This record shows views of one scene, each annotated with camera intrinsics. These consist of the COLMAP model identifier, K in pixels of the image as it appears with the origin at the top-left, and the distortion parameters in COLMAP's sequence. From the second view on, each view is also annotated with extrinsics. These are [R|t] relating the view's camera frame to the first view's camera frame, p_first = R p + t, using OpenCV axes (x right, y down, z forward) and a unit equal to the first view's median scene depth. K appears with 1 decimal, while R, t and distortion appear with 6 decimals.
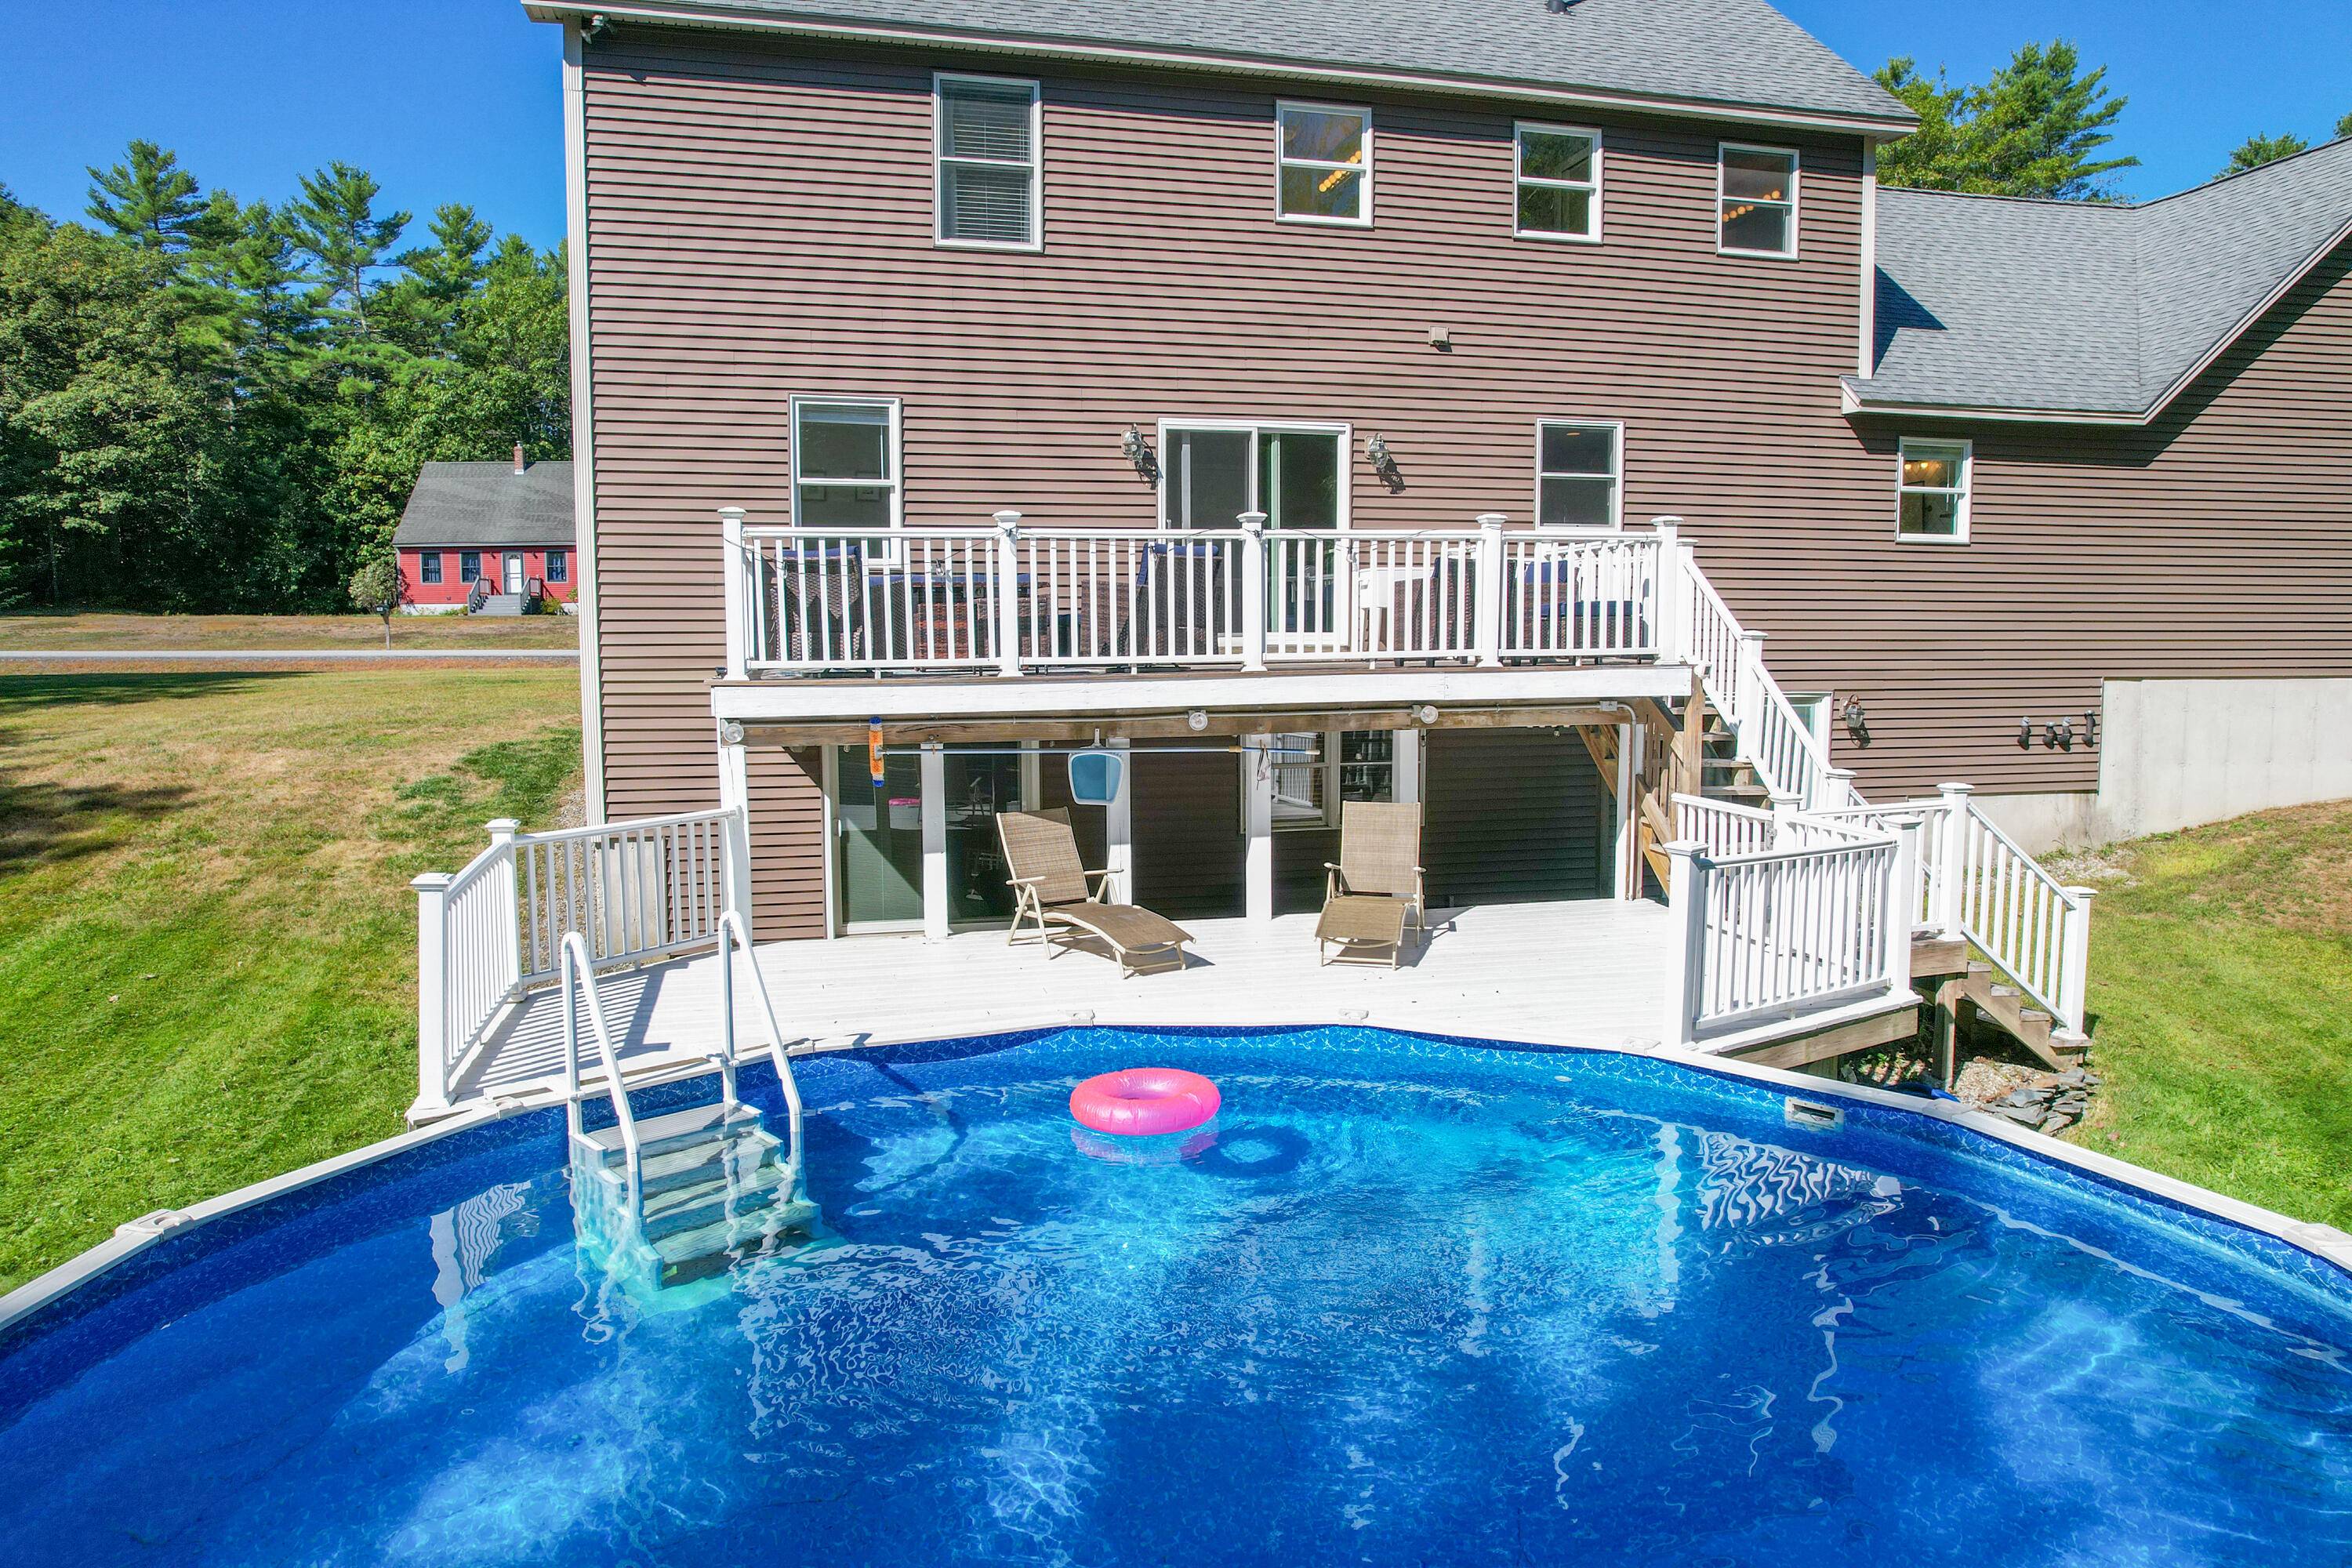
lens RADIAL K [[1509.2, 0, 1149.8], [0, 1509.2, 784.2], [0, 0, 1]] dist [-0.070829, 0.060559]
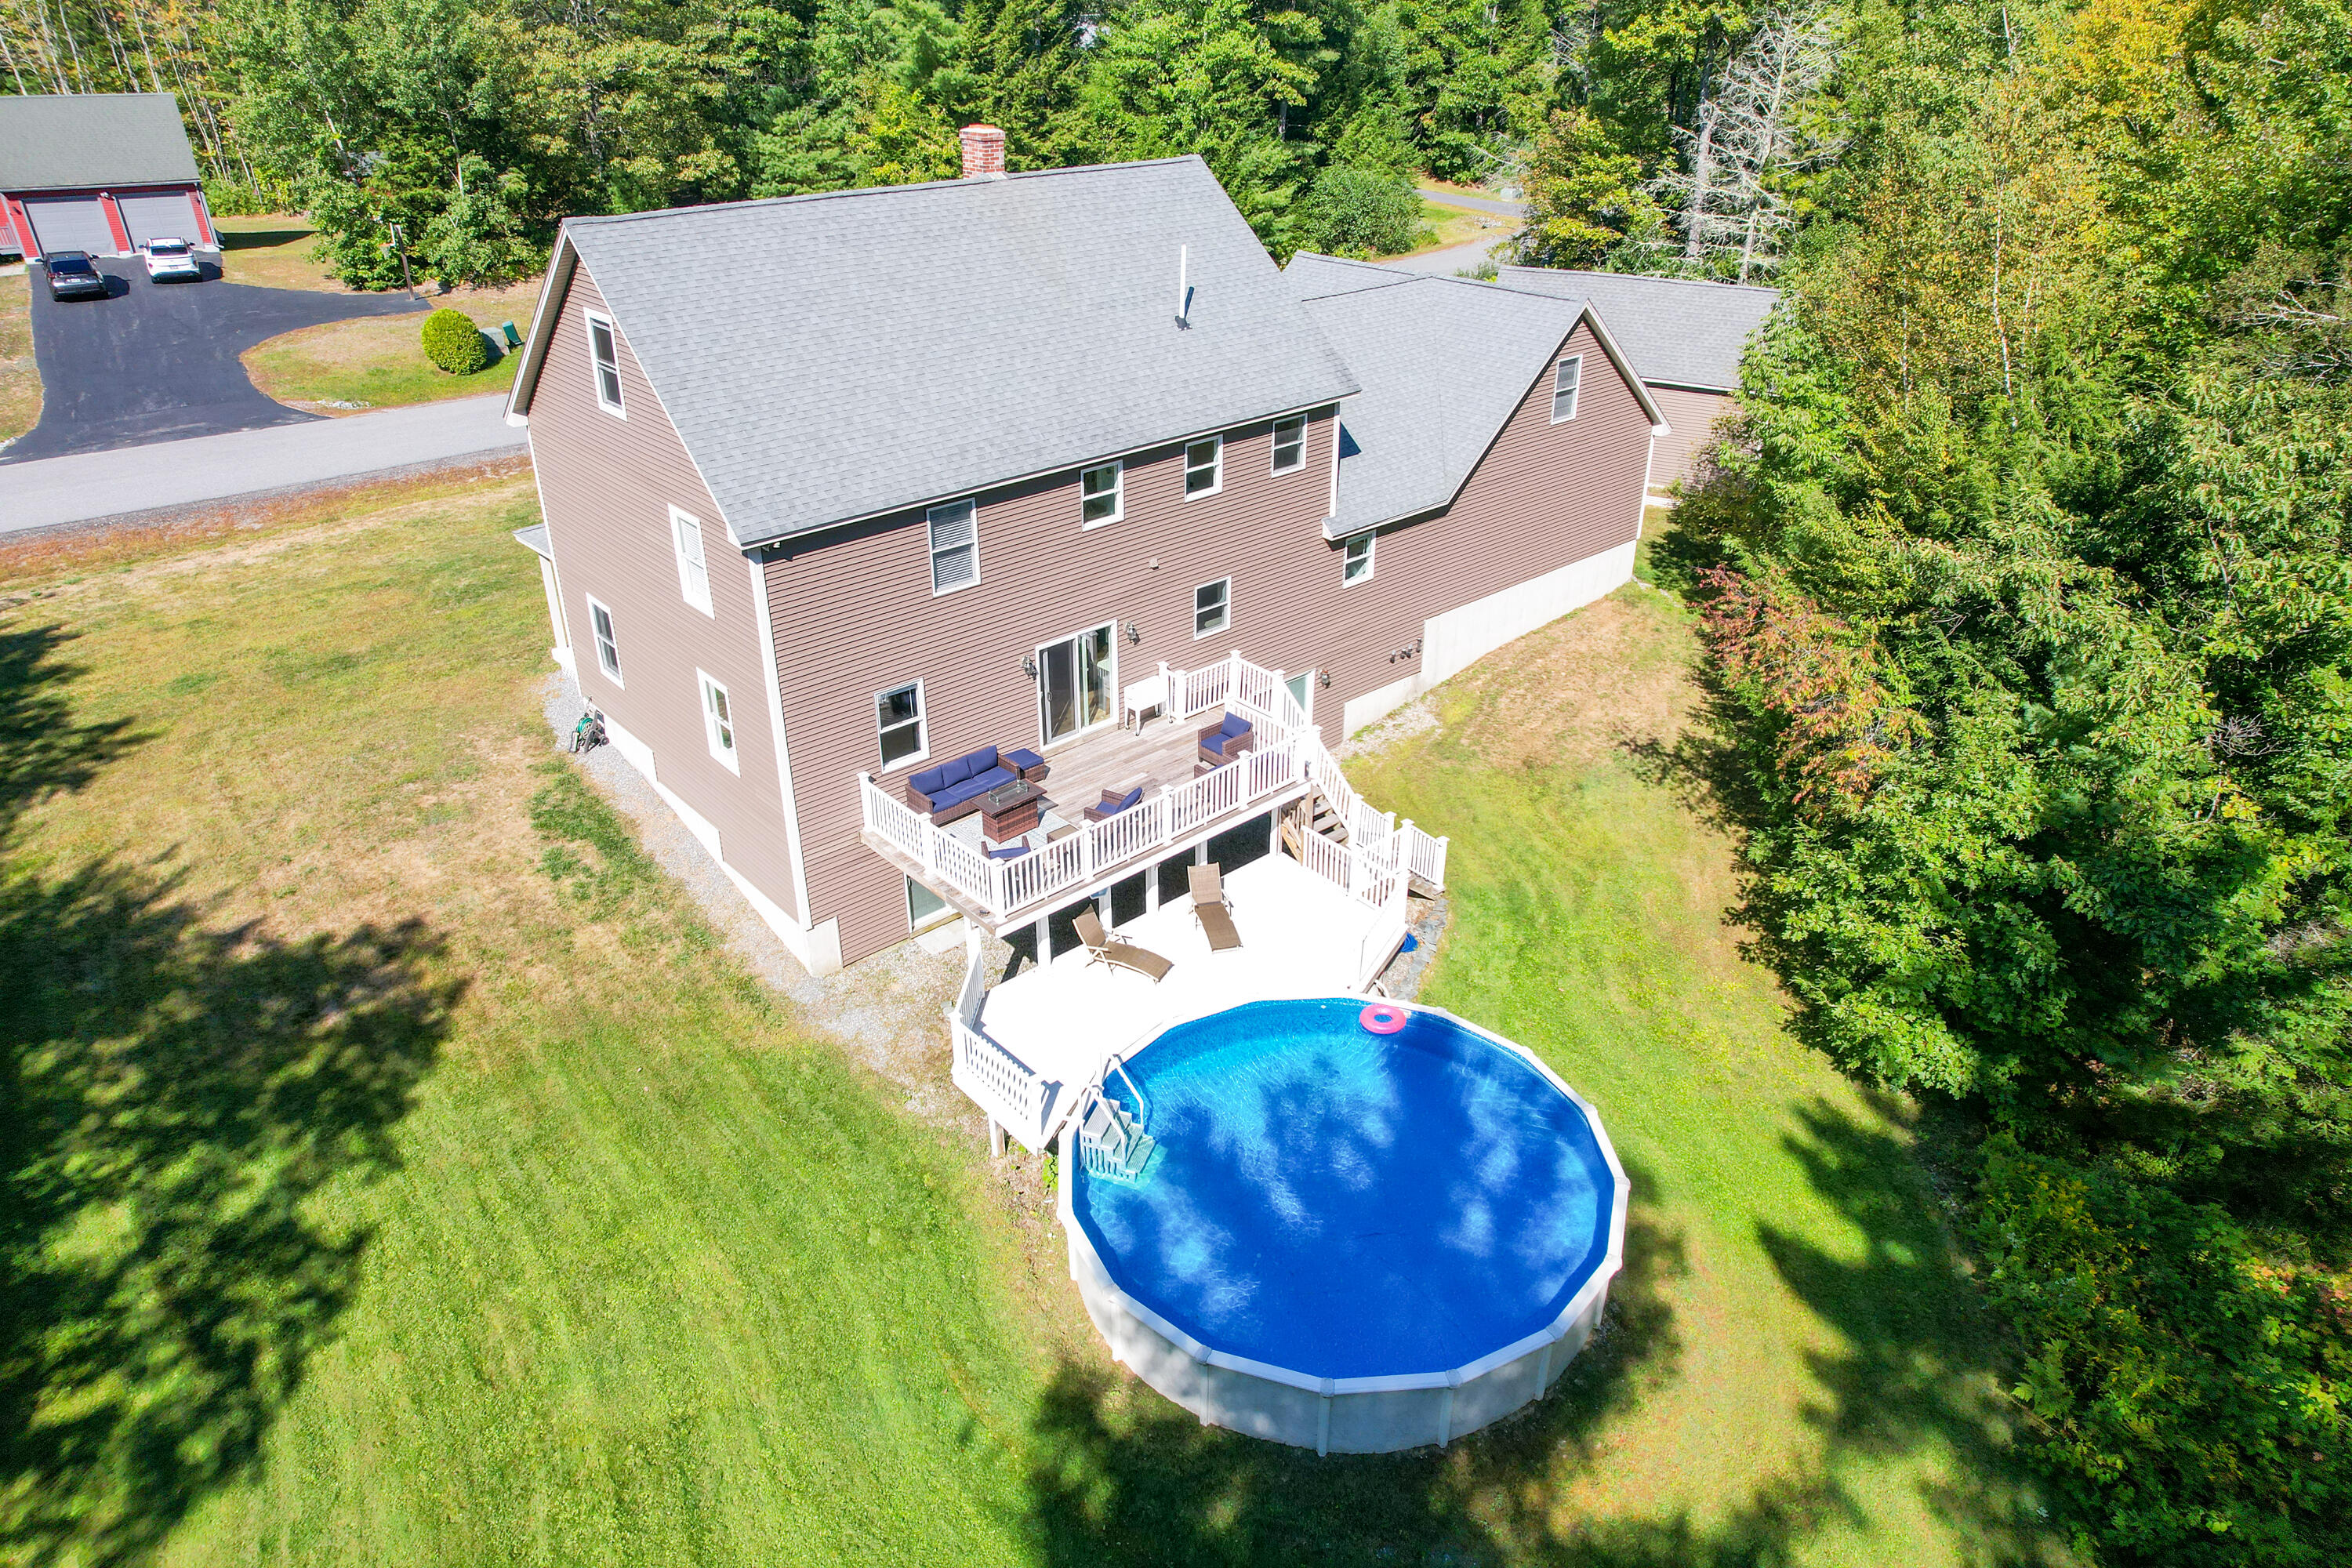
lens RADIAL K [[1509.2, 0, 1149.8], [0, 1509.2, 784.2], [0, 0, 1]] dist [-0.070829, 0.060559]
pose [[0.886594, -0.219741, 0.407020, -0.680374], [0.048237, 0.919076, 0.391117, -0.821704], [-0.460027, -0.327129, 0.825447, -0.702905]]
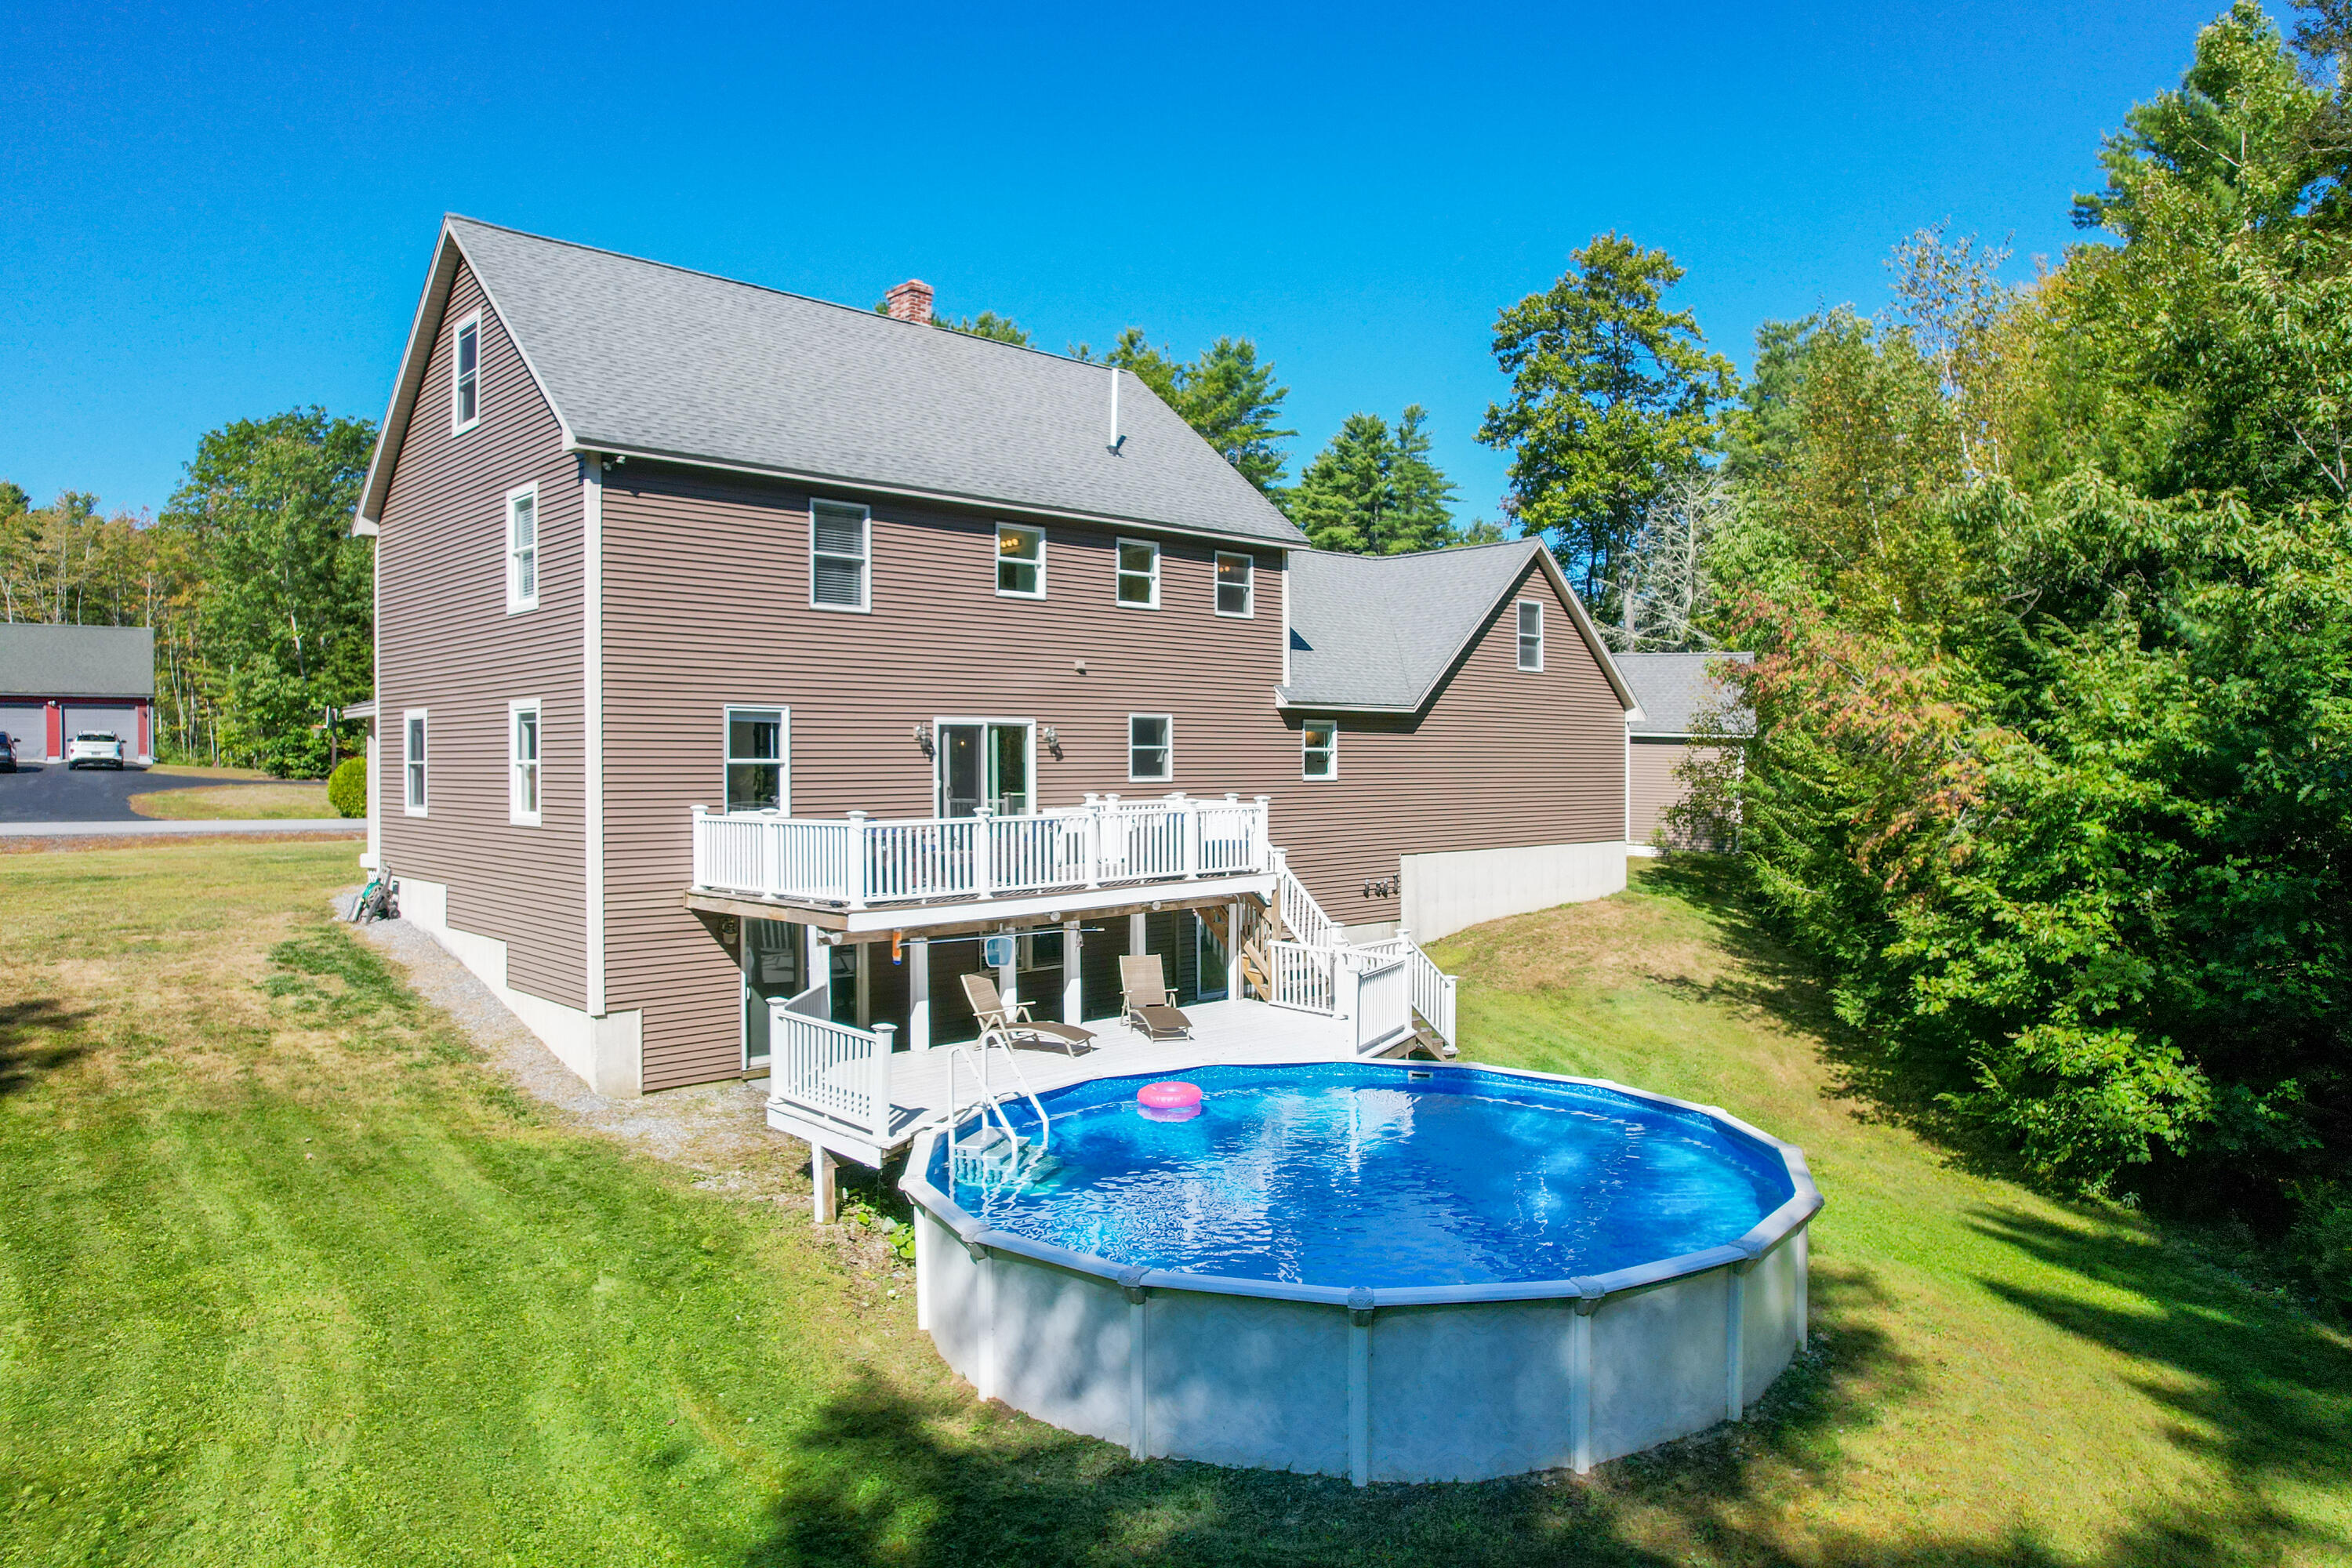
lens RADIAL K [[1521.7, 0, 1172.8], [0, 1521.7, 775.8], [0, 0, 1]] dist [-0.069156, 0.043625]
pose [[0.865347, -0.003153, 0.501164, -0.573013], [0.048252, 0.995859, -0.077050, -0.047513], [-0.498846, 0.090857, 0.861915, -0.489298]]
